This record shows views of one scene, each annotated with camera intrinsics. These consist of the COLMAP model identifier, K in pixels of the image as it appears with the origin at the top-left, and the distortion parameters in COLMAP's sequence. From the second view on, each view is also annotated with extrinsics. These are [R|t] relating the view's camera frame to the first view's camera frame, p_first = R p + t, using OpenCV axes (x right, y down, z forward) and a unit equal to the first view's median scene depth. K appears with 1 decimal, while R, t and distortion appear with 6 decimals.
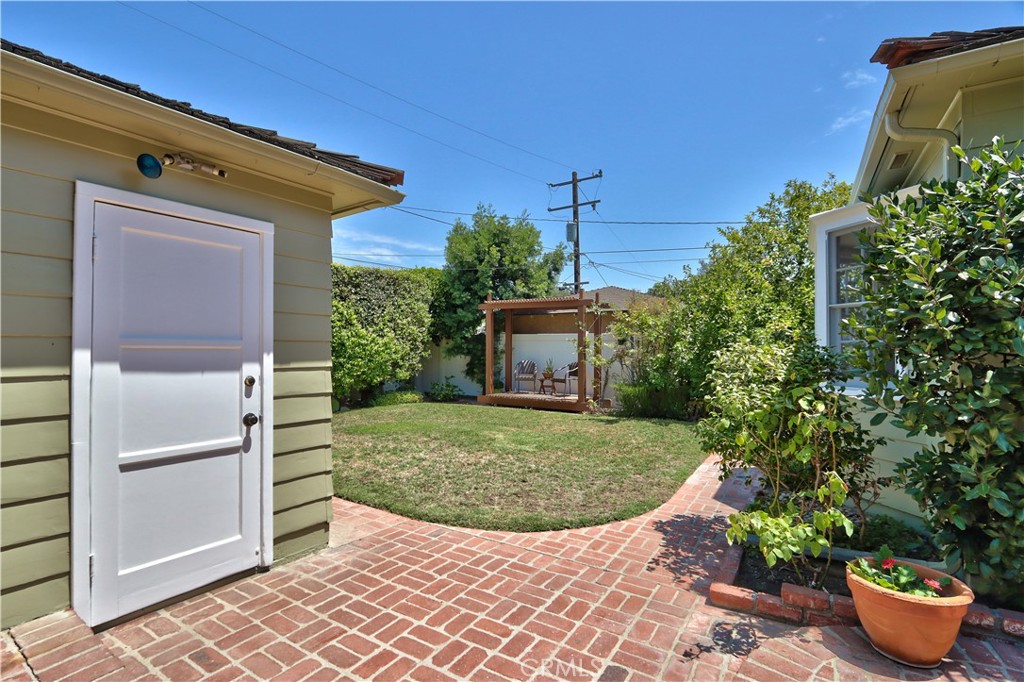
lens RADIAL K [[474.7, 0, 517.9], [0, 474.7, 346.6], [0, 0, 1]] dist [-0.013495, 0.003352]
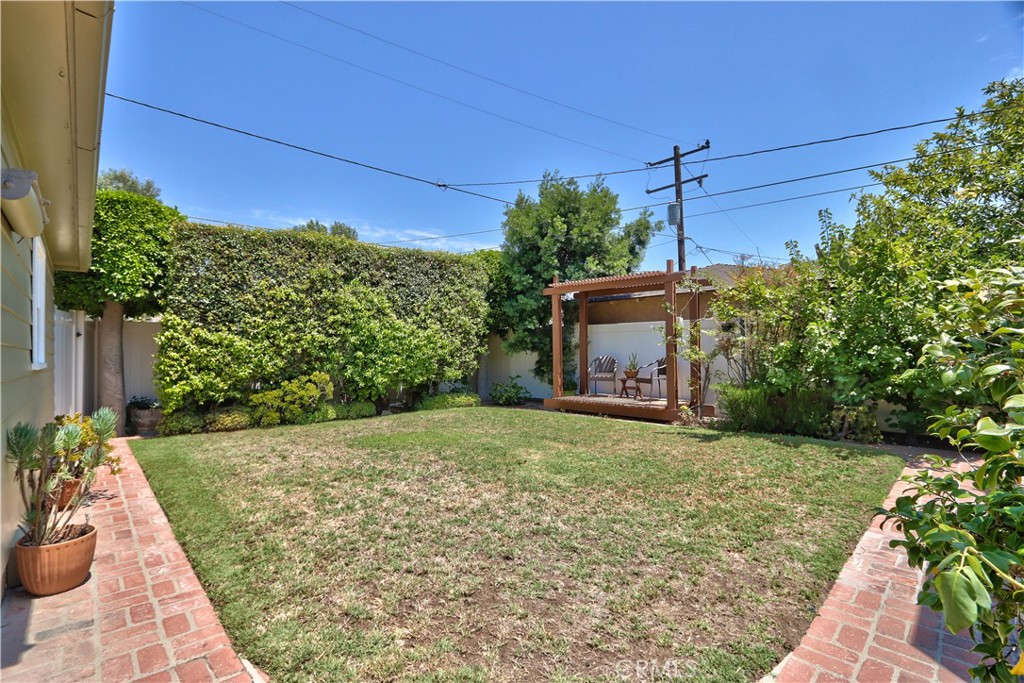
lens RADIAL K [[474.7, 0, 513.5], [0, 474.7, 342.7], [0, 0, 1]] dist [-0.013495, 0.003352]
pose [[0.971909, -0.017893, -0.234676, 0.071098], [0.014737, 0.999776, -0.015197, 0.020109], [0.234895, 0.011311, 0.971955, 0.216144]]
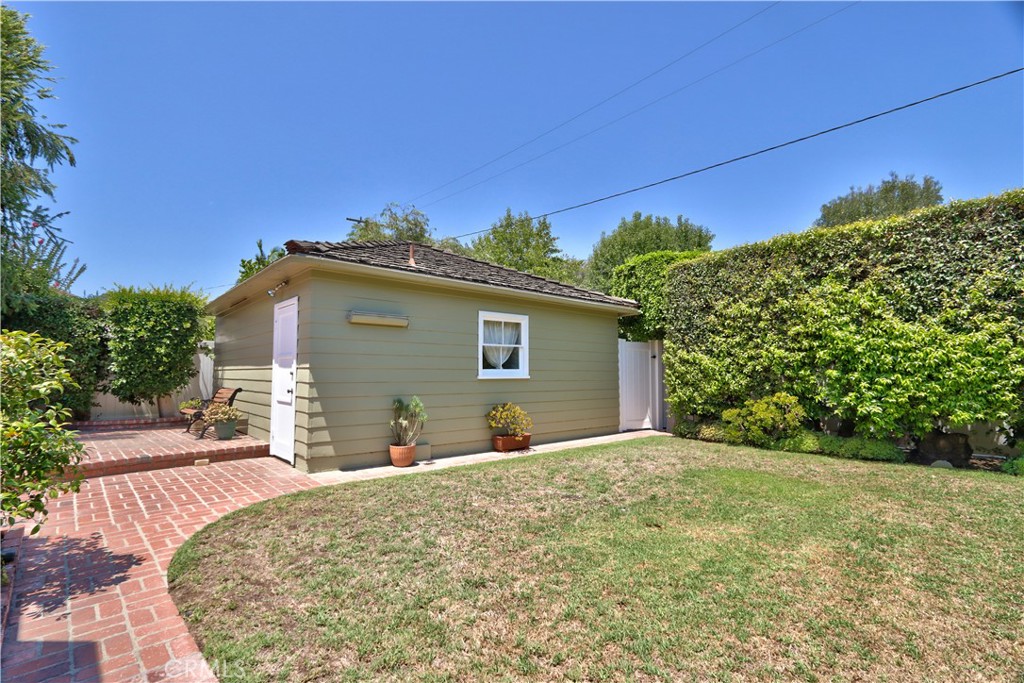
lens RADIAL K [[474.7, 0, 491.0], [0, 474.7, 345.2], [0, 0, 1]] dist [-0.013495, 0.003352]
pose [[-0.277100, -0.055366, -0.959245, 0.341099], [0.005301, 0.998235, -0.059148, 0.021118], [0.960827, -0.021475, -0.276317, 0.671013]]
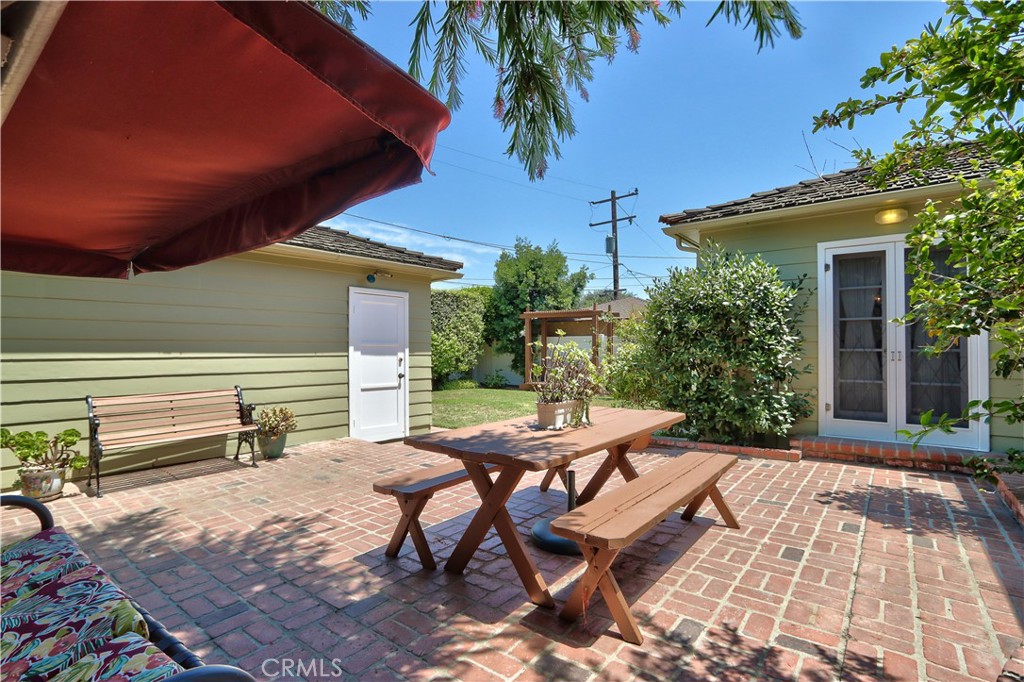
lens RADIAL K [[474.7, 0, 526.7], [0, 474.7, 338.4], [0, 0, 1]] dist [-0.013495, 0.003352]
pose [[0.994442, -0.007448, -0.105026, 0.088752], [0.005402, 0.999790, -0.019750, 0.004318], [0.105151, 0.019072, 0.994273, -0.363569]]
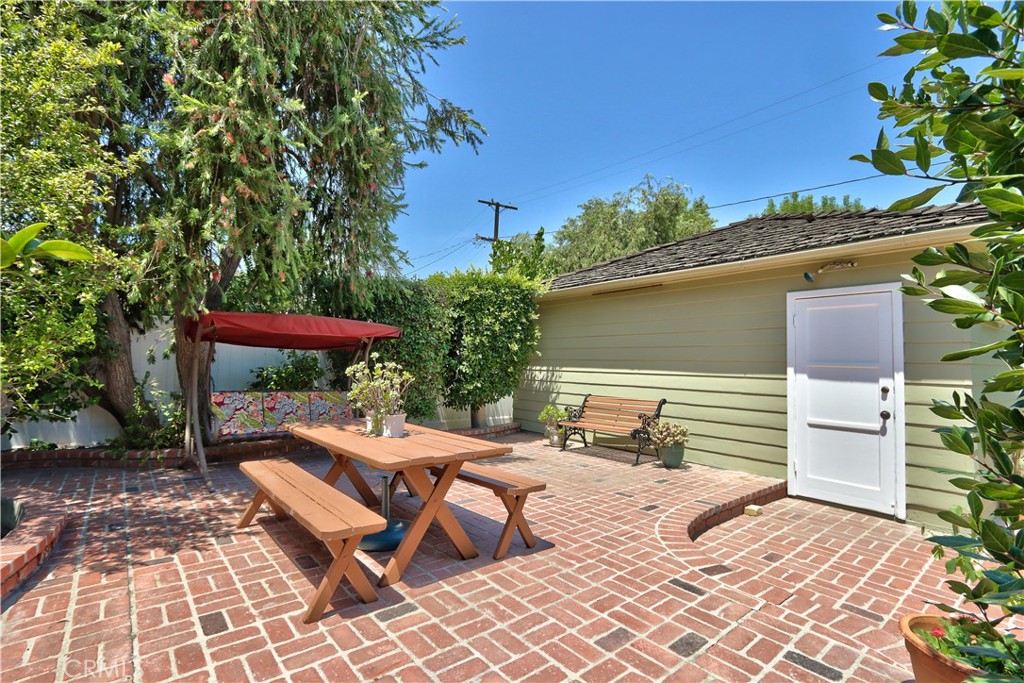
lens RADIAL K [[474.7, 0, 485.3], [0, 474.7, 348.7], [0, 0, 1]] dist [-0.013495, 0.003352]
pose [[-0.345772, -0.030424, -0.937825, 0.357791], [-0.011396, 0.999537, -0.028224, -0.000555], [0.938249, 0.000928, -0.345959, 0.085473]]
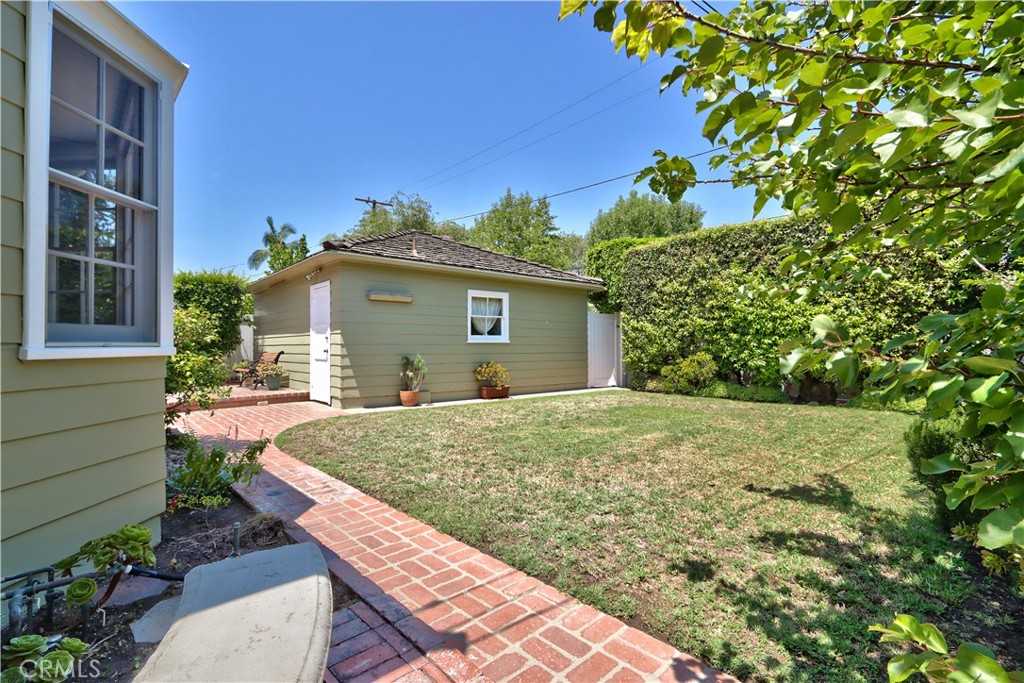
lens RADIAL K [[474.7, 0, 493.5], [0, 474.7, 347.9], [0, 0, 1]] dist [-0.013495, 0.003352]
pose [[-0.289238, 0.003947, -0.957249, 0.520518], [0.009198, 0.999957, 0.001344, 0.038183], [0.957213, -0.008416, -0.289262, 0.765971]]
